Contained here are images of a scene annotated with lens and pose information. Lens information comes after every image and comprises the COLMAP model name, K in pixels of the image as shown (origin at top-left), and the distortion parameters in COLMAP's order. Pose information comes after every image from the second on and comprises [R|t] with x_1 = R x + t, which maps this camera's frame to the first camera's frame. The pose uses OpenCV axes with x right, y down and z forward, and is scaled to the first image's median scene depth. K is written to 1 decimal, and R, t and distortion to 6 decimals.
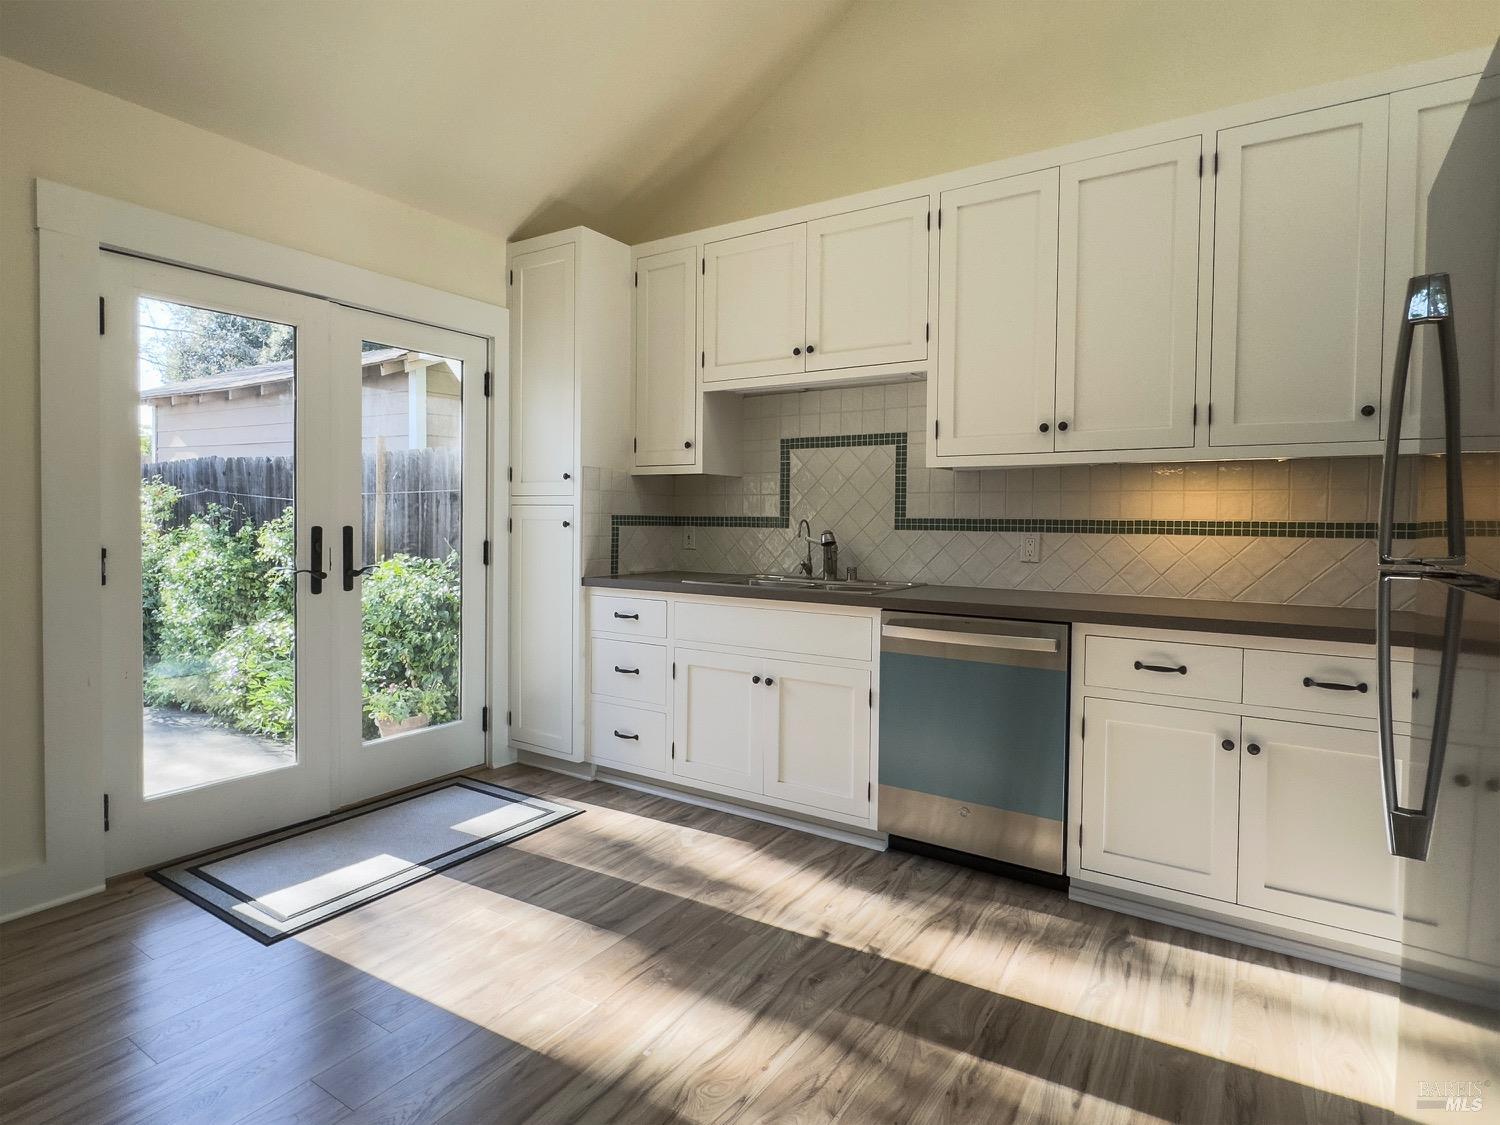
lens RADIAL K [[809.6, 0, 747.3], [0, 809.6, 532.9], [0, 0, 1]] dist [-0.001317, -0.000248]
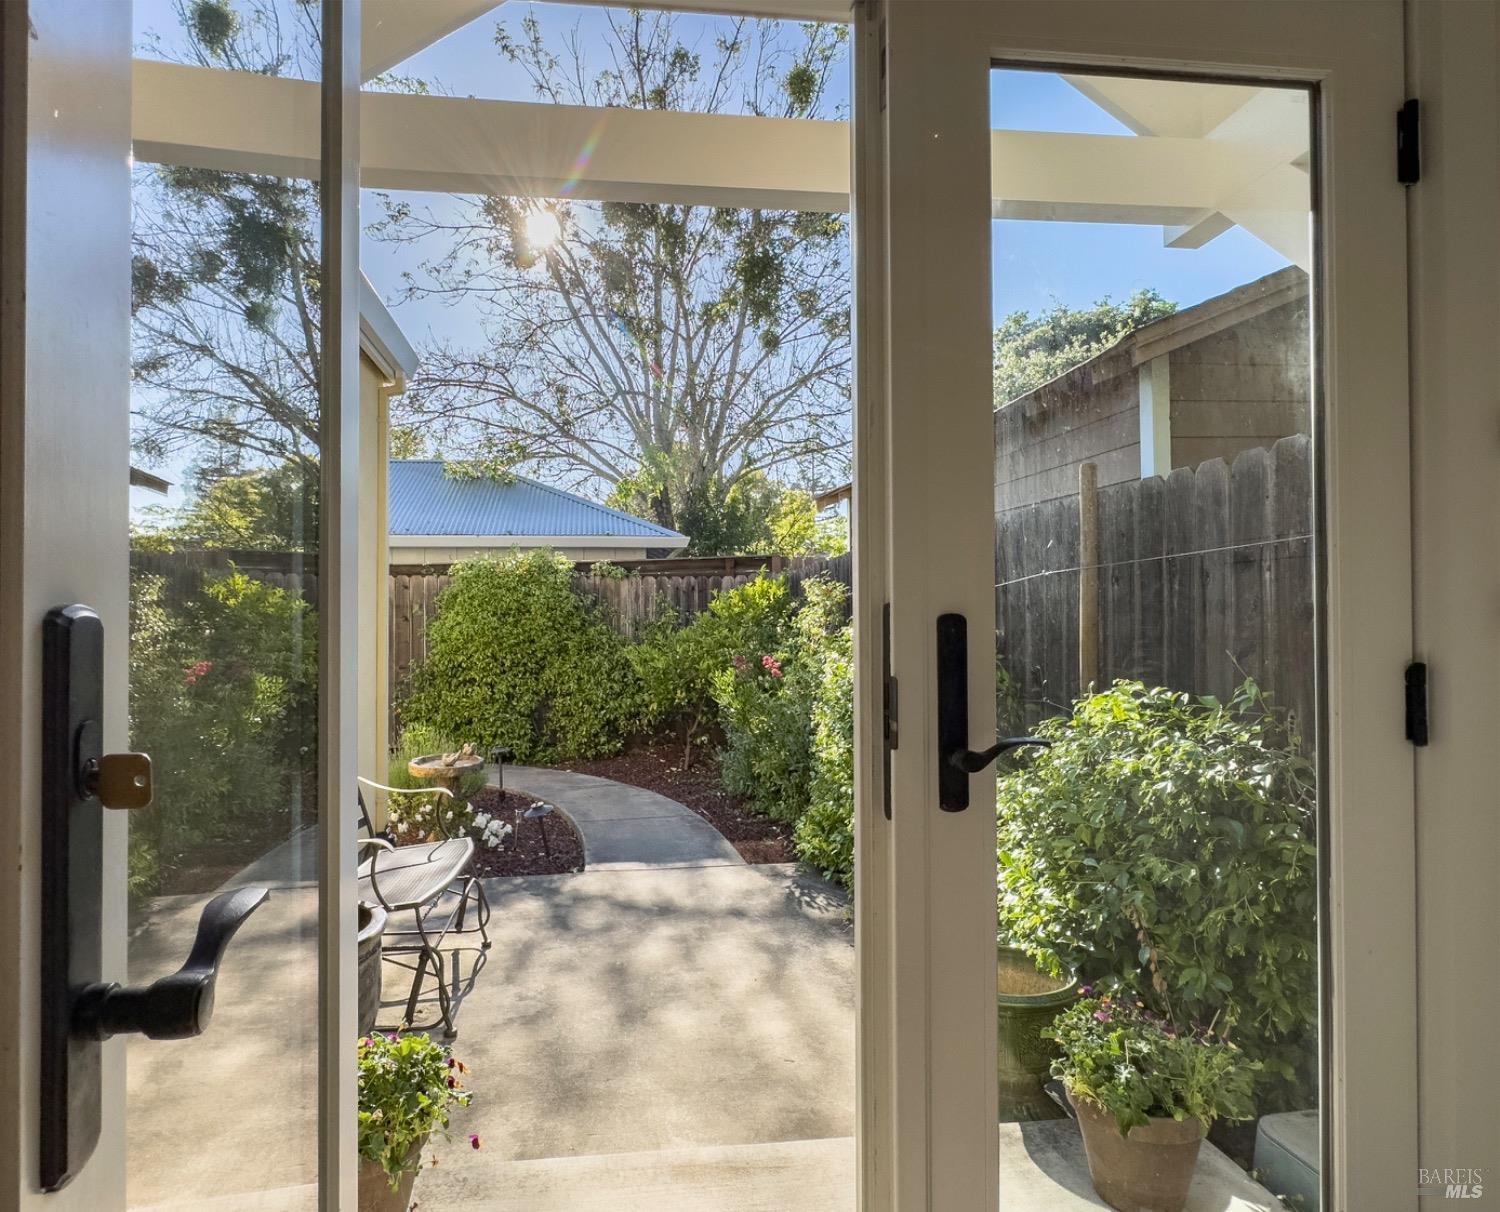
lens RADIAL K [[858.7, 0, 696.8], [0, 858.7, 609.9], [0, 0, 1]] dist [-0.005701, -0.000504]
pose [[0.642870, -0.021896, -0.765662, -0.204326], [-0.006244, 0.999408, -0.033823, 0.002149], [0.765950, 0.026525, 0.642353, 0.483922]]
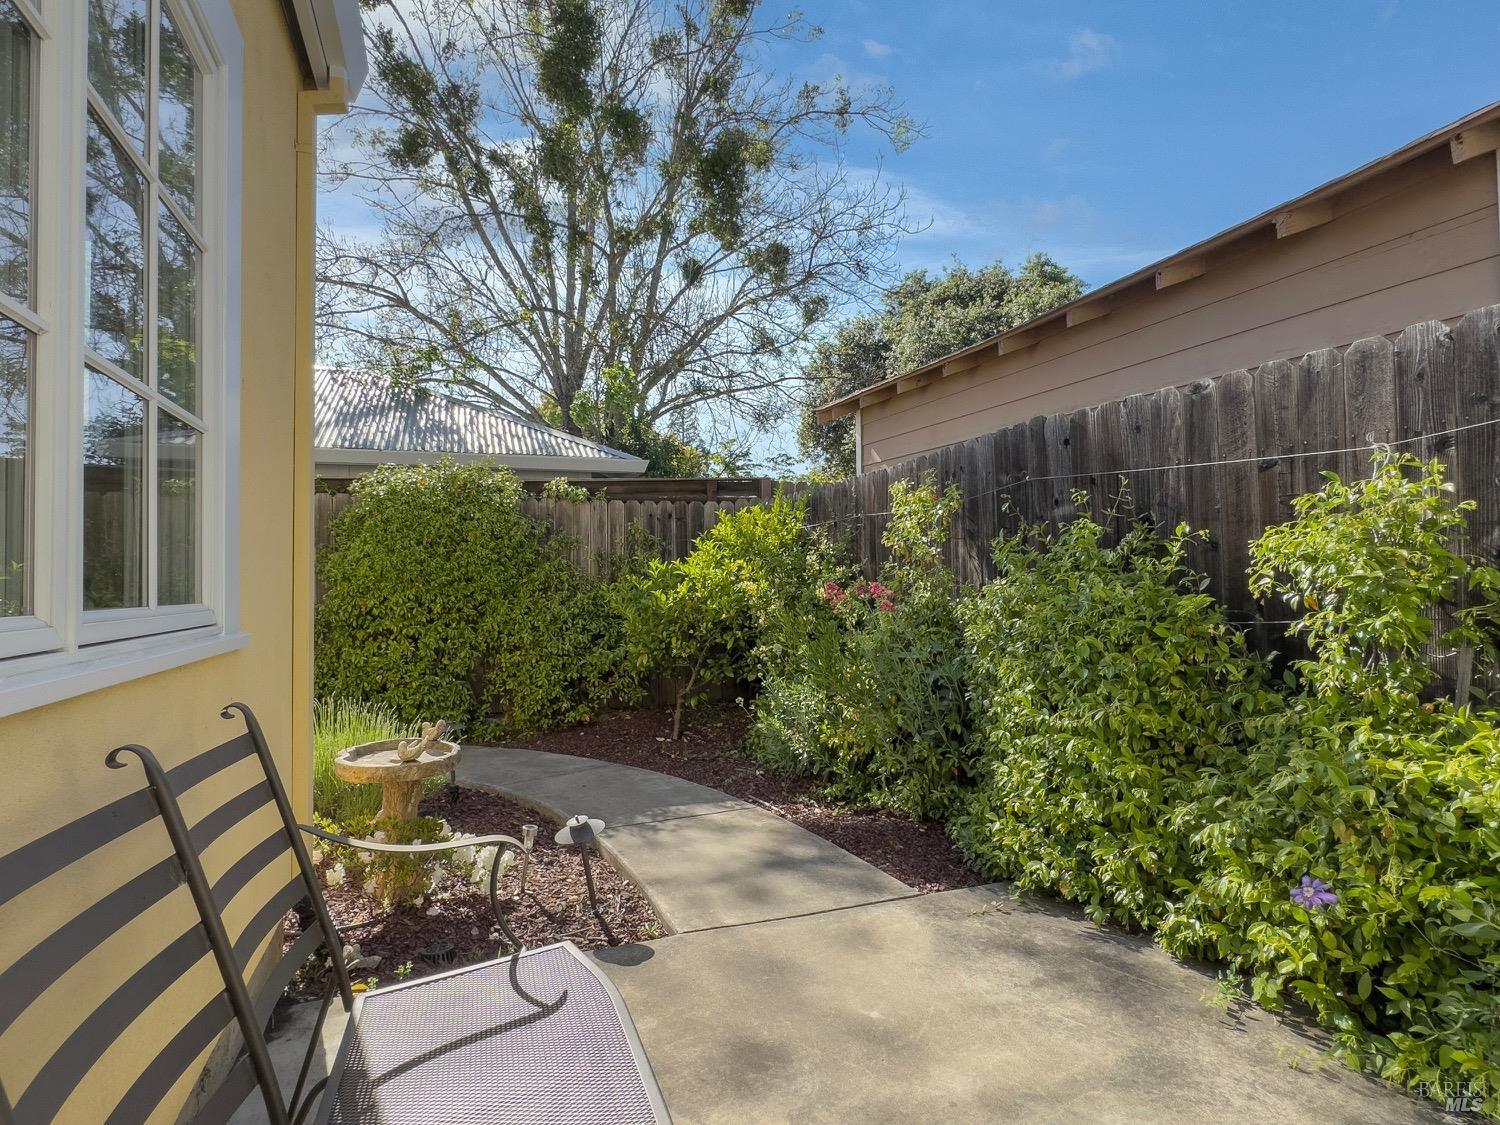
lens RADIAL K [[828.6, 0, 750.4], [0, 828.6, 559.1], [0, 0, 1]] dist [-0.007072, -0.000807]
pose [[0.795621, -0.032787, -0.604907, -0.293794], [0.004816, 0.998845, -0.047805, 0.010108], [0.605776, 0.035122, 0.794860, 0.506769]]
